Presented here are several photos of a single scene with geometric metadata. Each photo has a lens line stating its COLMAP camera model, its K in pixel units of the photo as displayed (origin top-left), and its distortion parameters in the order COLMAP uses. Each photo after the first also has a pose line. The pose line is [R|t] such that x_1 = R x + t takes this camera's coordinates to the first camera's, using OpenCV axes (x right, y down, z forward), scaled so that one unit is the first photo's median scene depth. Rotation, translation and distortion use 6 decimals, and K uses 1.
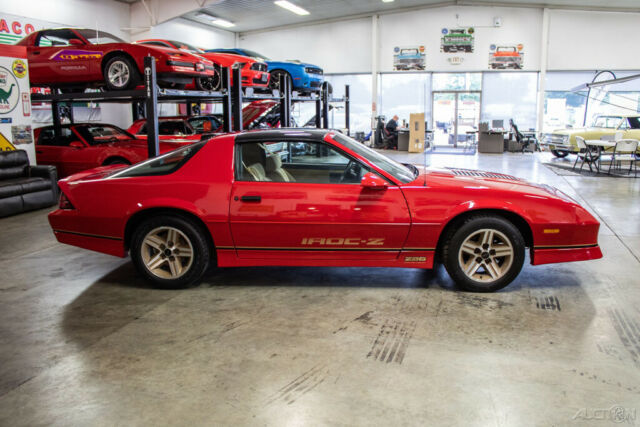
lens RADIAL K [[552.8, 0, 319.9], [0, 552.8, 227.2], [0, 0, 1]] dist [-0.160700, 0.136543]
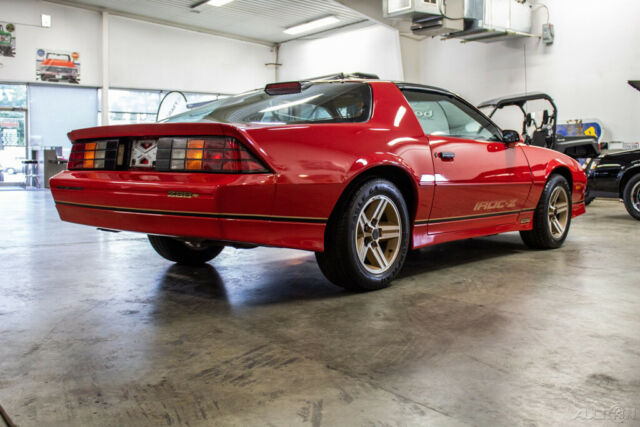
lens RADIAL K [[712.4, 0, 320.0], [0, 712.4, 213.5], [0, 0, 1]] dist [-0.082035, 0.058721]
pose [[0.606178, -0.047513, 0.793909, -0.503271], [0.157283, 0.985662, -0.061103, 0.031321], [-0.779622, 0.161907, 0.604959, 0.249165]]
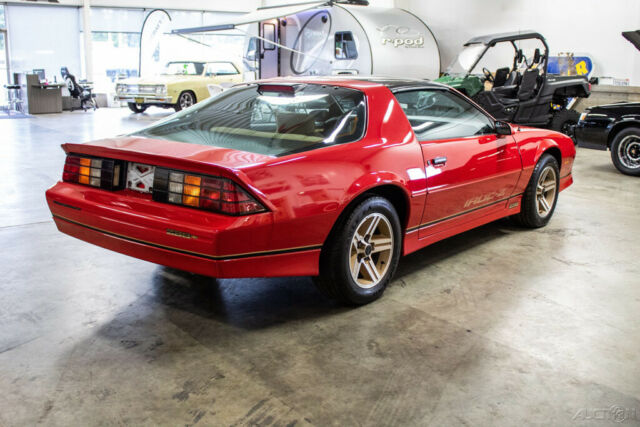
lens RADIAL K [[712.4, 0, 320.0], [0, 712.4, 213.5], [0, 0, 1]] dist [-0.082035, 0.058721]
pose [[0.590712, -0.159684, 0.790924, -0.505880], [0.156236, 0.984307, 0.082040, -0.042014], [-0.791612, 0.075109, 0.606390, 0.239073]]
